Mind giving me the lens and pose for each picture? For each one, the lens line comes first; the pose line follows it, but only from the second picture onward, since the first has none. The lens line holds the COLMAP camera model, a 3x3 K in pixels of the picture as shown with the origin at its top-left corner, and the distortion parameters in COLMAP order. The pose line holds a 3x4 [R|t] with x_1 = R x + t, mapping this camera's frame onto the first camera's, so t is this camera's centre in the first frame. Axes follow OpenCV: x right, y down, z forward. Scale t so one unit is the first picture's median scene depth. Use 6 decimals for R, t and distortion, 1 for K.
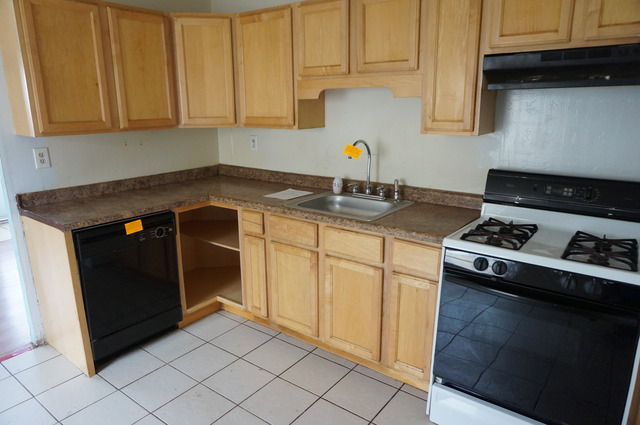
lens RADIAL K [[428.9, 0, 319.4], [0, 428.9, 213.1], [0, 0, 1]] dist [-0.024387, 0.015455]
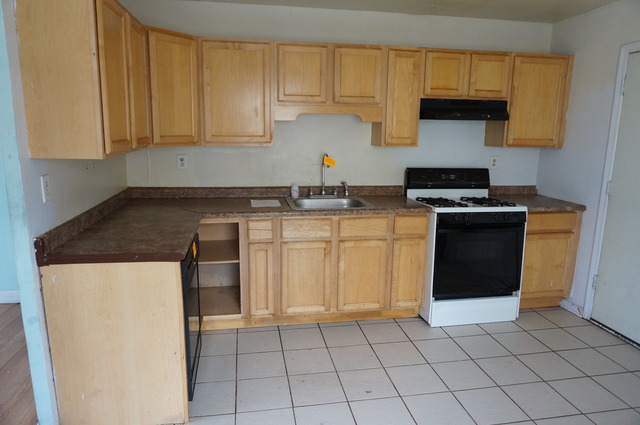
lens RADIAL K [[428.9, 0, 318.1], [0, 428.9, 214.3], [0, 0, 1]] dist [-0.024387, 0.015455]
pose [[0.685209, -0.130350, 0.716587, -0.845147], [0.160720, 0.986663, 0.025795, -0.023677], [-0.710393, 0.097495, 0.697020, 0.121646]]
